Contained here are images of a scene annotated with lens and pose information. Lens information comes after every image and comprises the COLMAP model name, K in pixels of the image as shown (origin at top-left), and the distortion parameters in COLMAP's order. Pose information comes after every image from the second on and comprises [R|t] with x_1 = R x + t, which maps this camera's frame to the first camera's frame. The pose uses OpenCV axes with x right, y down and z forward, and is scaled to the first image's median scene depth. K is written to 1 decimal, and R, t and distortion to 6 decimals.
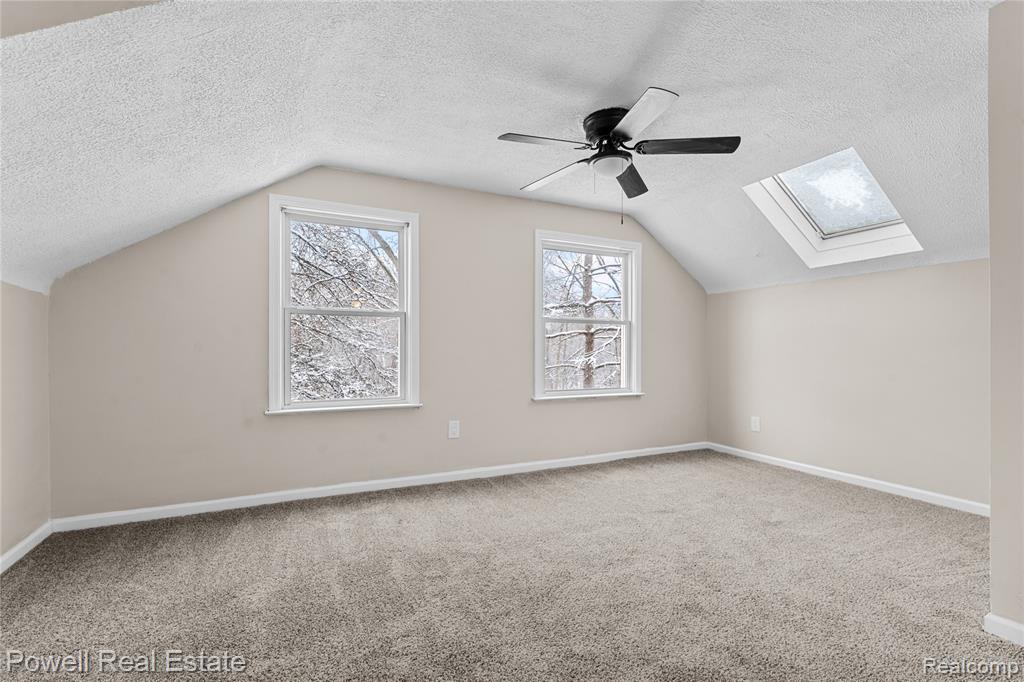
lens RADIAL K [[467.9, 0, 516.2], [0, 467.9, 348.6], [0, 0, 1]] dist [0.008137, 0.000069]
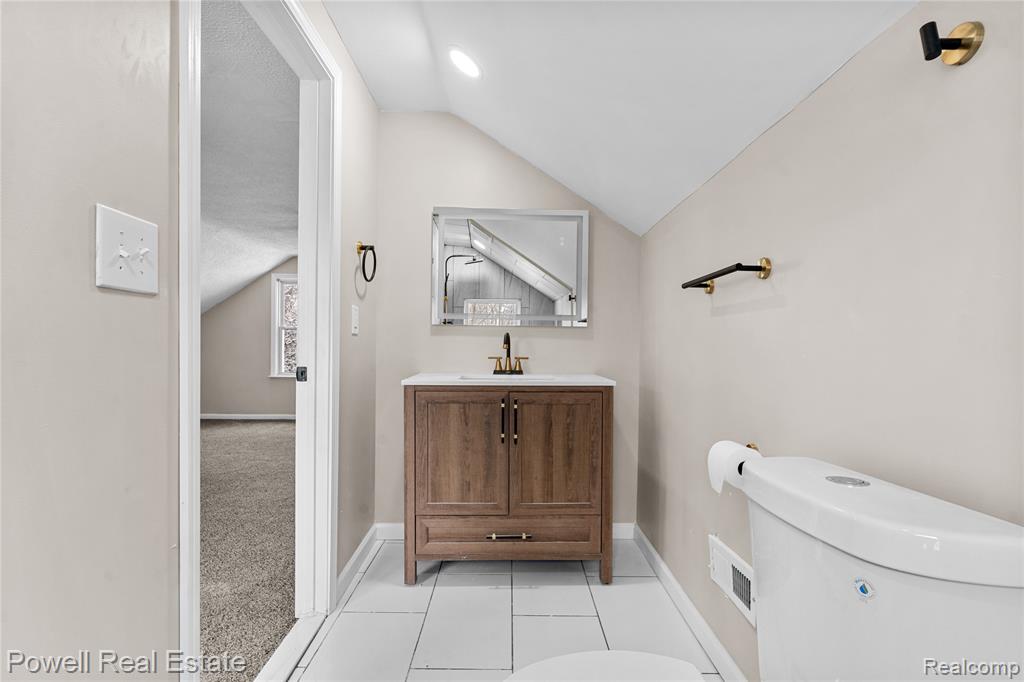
lens RADIAL K [[467.9, 0, 507.9], [0, 467.9, 345.5], [0, 0, 1]] dist [0.008137, 0.000069]
pose [[0.894289, 0.007655, -0.447424, 1.337030], [-0.006096, 0.999969, 0.004925, -0.020101], [0.447448, -0.001677, 0.894308, -0.409142]]
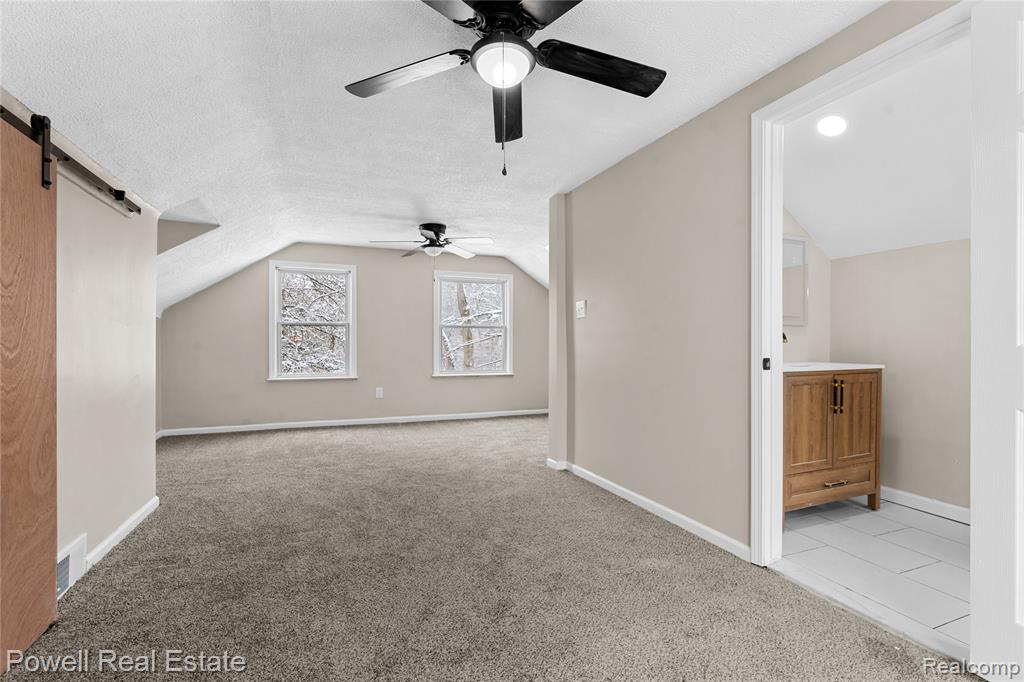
lens RADIAL K [[467.9, 0, 511.3], [0, 467.9, 342.6], [0, 0, 1]] dist [0.008137, 0.000069]
pose [[0.997101, 0.001325, -0.076079, 0.537347], [-0.001093, 0.999995, 0.003090, -0.014171], [0.076083, -0.002998, 0.997097, -0.729518]]
